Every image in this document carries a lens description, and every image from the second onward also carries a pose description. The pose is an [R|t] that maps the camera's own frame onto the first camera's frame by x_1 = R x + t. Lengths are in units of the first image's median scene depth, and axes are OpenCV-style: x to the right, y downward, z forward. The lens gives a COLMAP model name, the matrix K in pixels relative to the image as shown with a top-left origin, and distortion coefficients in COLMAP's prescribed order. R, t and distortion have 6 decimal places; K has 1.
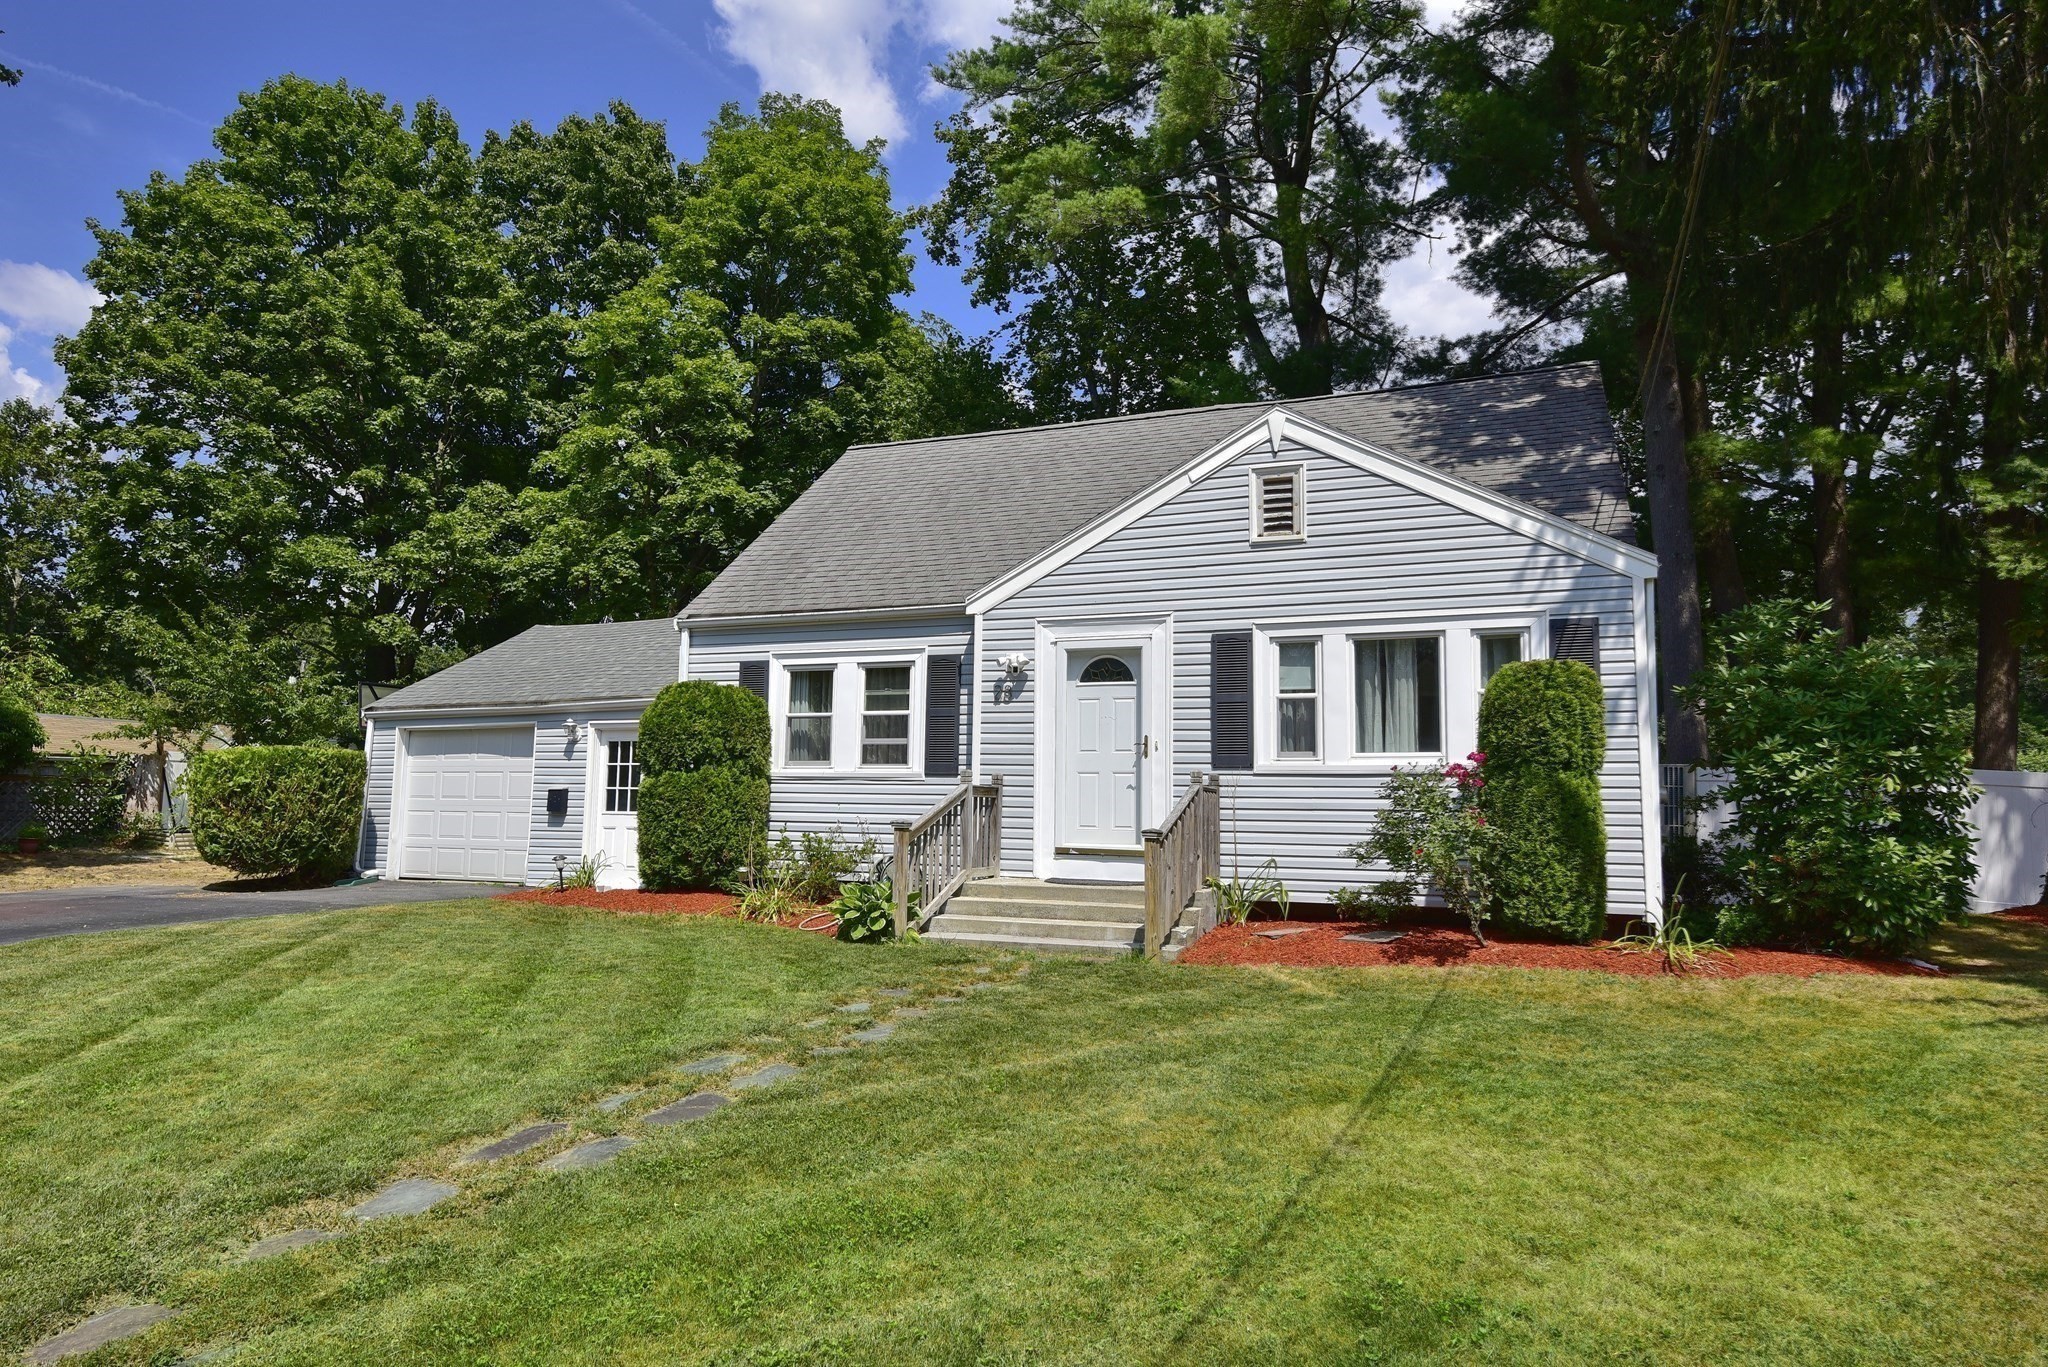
lens RADIAL K [[1228.5, 0, 1022.1], [0, 1228.5, 684.7], [0, 0, 1]] dist [-0.018357, -0.002383]
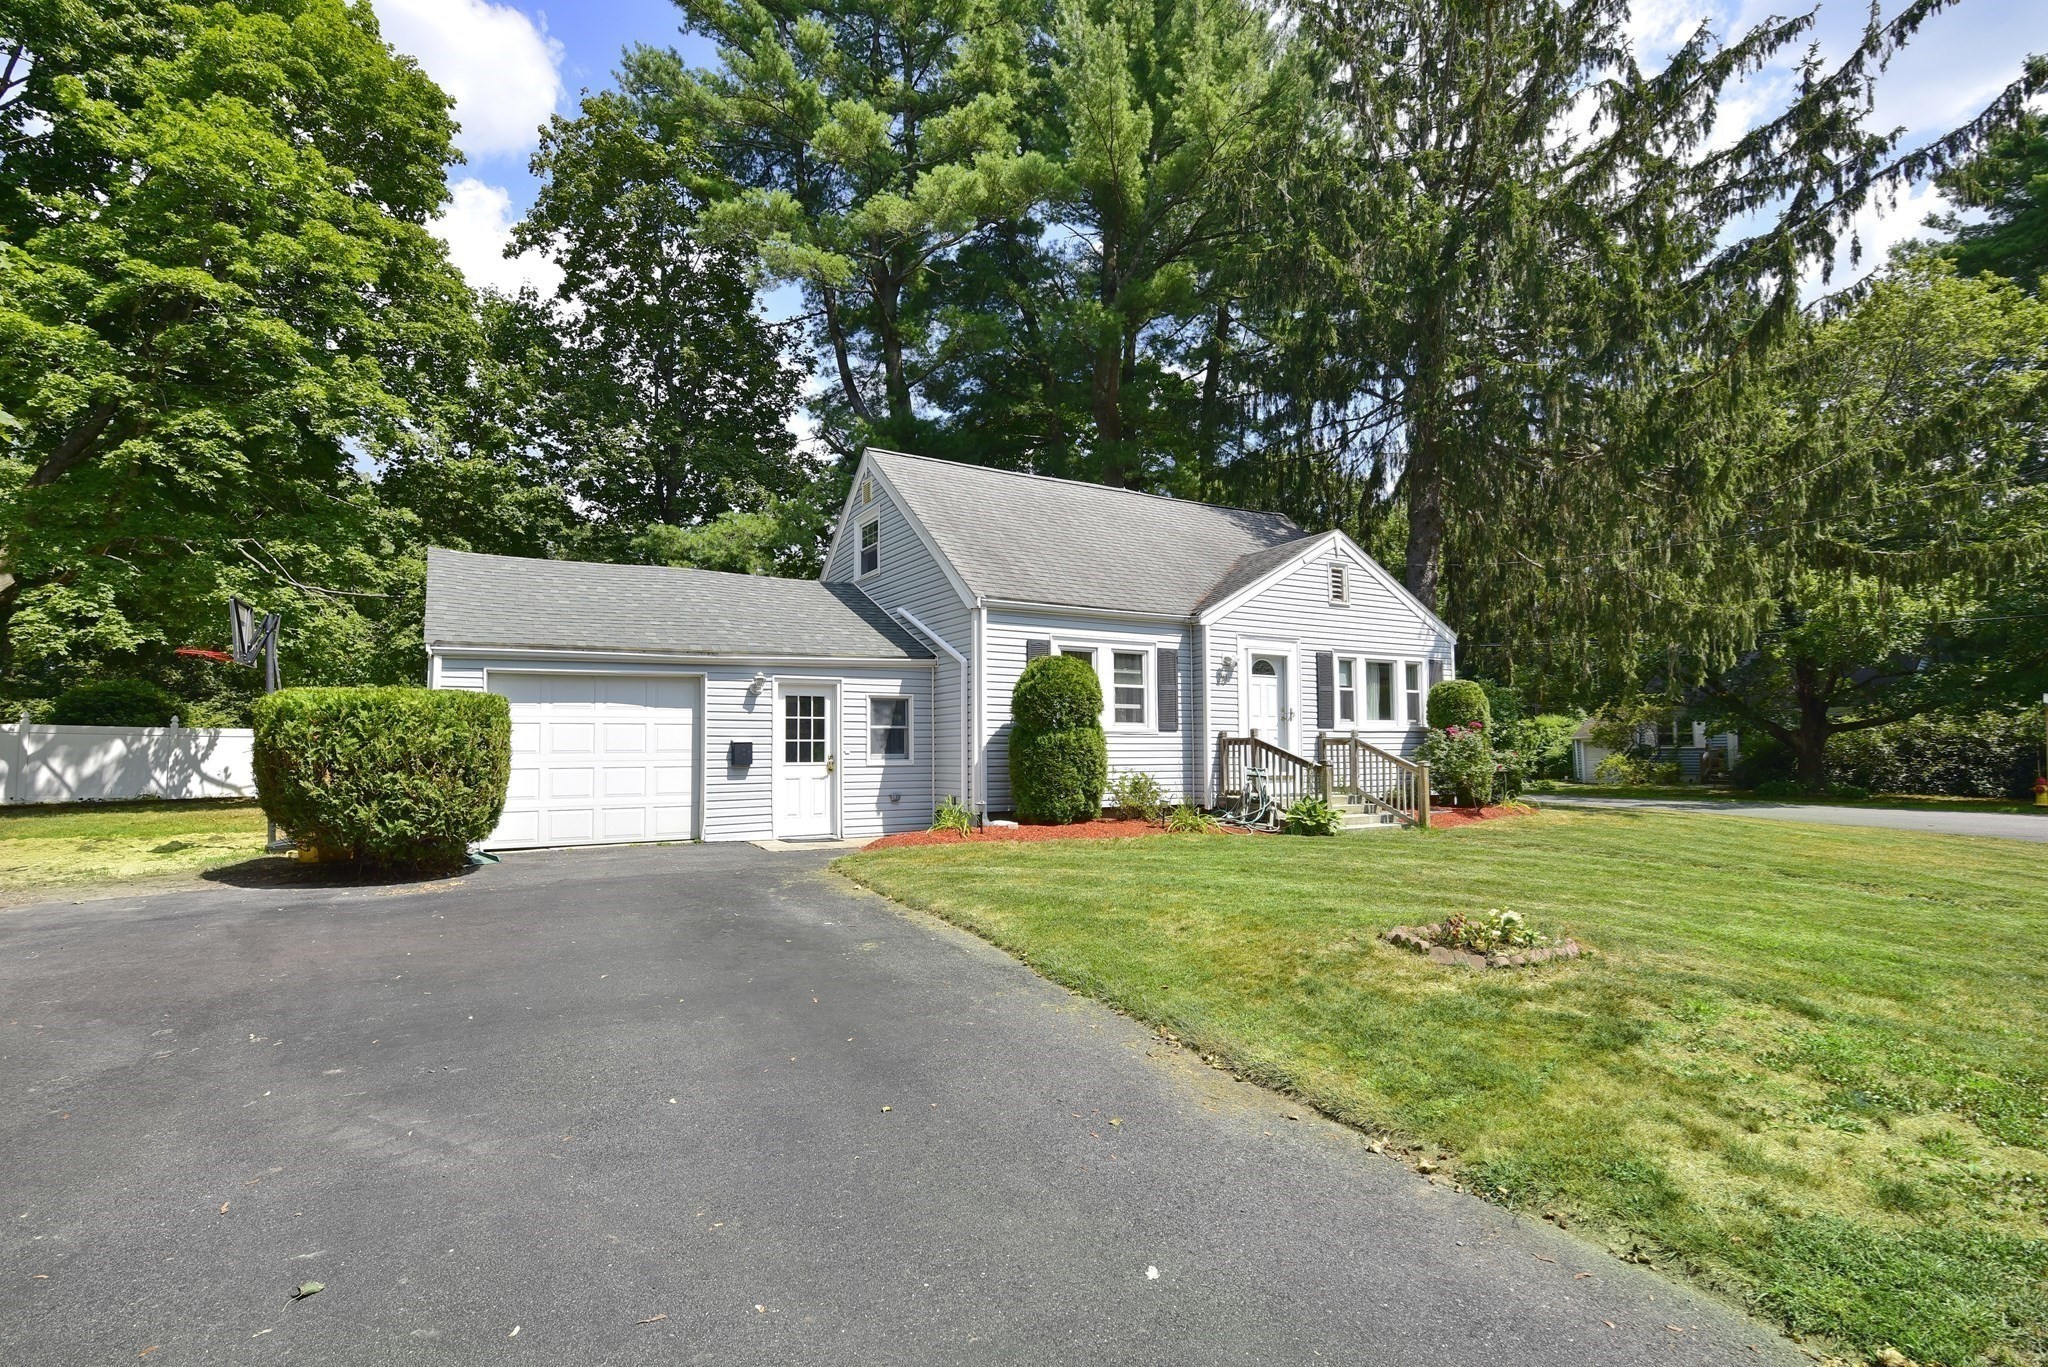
lens RADIAL K [[994.1, 0, 1031.2], [0, 994.1, 685.8], [0, 0, 1]] dist [-0.002298, -0.000056]
pose [[0.599866, 0.039248, 0.799137, -1.083369], [-0.065590, 0.997847, 0.000227, 0.029605], [-0.797408, -0.052552, 0.601148, 0.405630]]
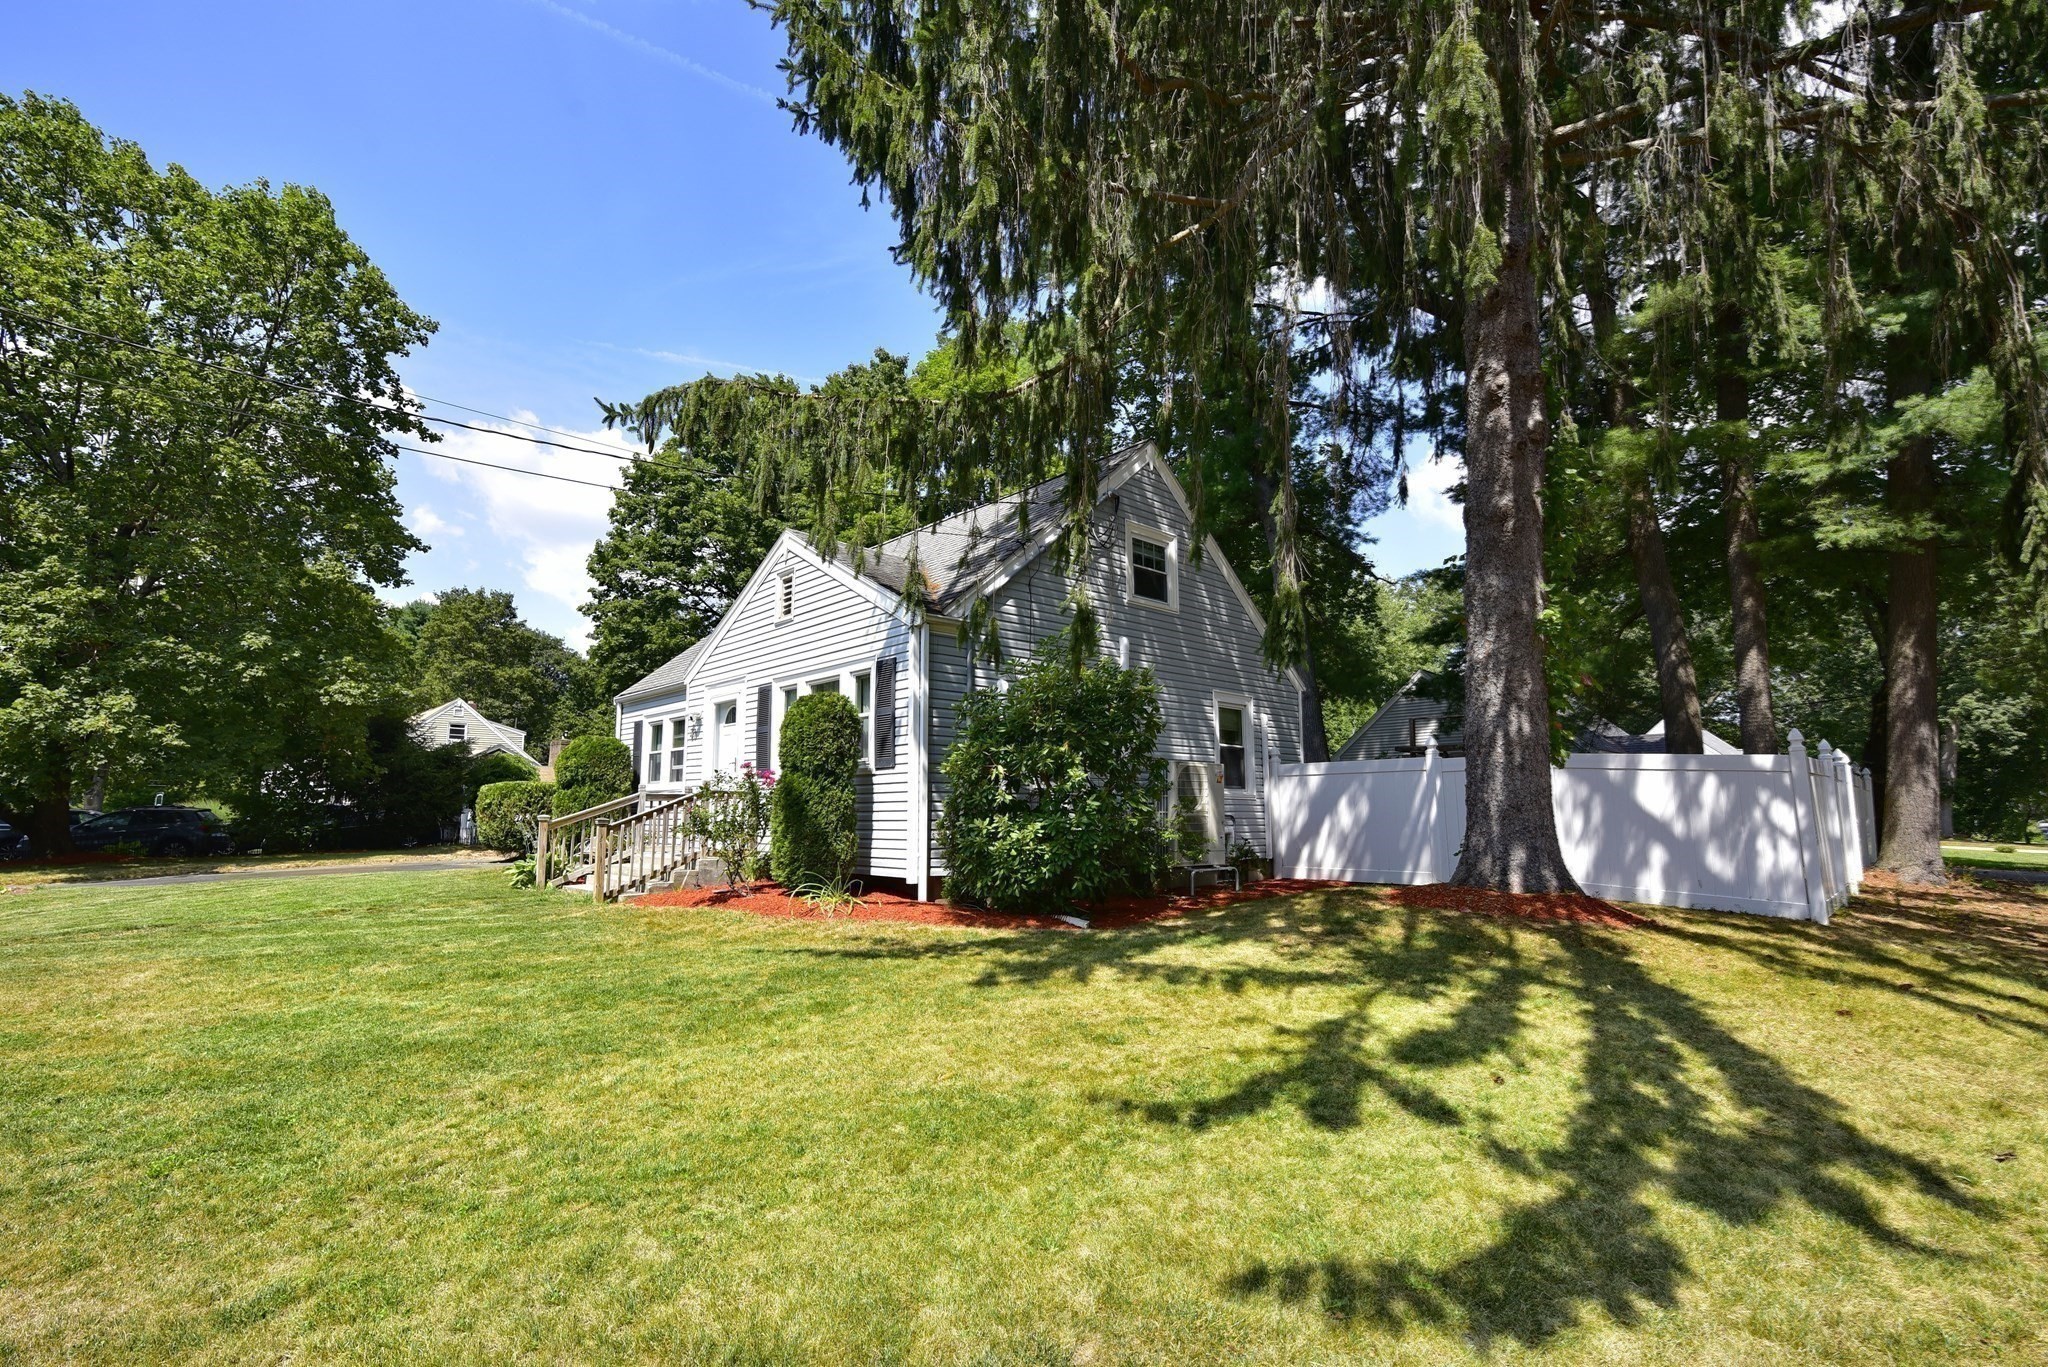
lens RADIAL K [[940.7, 0, 1020.9], [0, 940.7, 682.3], [0, 0, 1]] dist [-0.001436, 0.000420]
pose [[0.897515, -0.076311, -0.434331, 0.823073], [0.057783, 0.996773, -0.055727, 0.030207], [0.437182, 0.024919, 0.899028, 0.093994]]
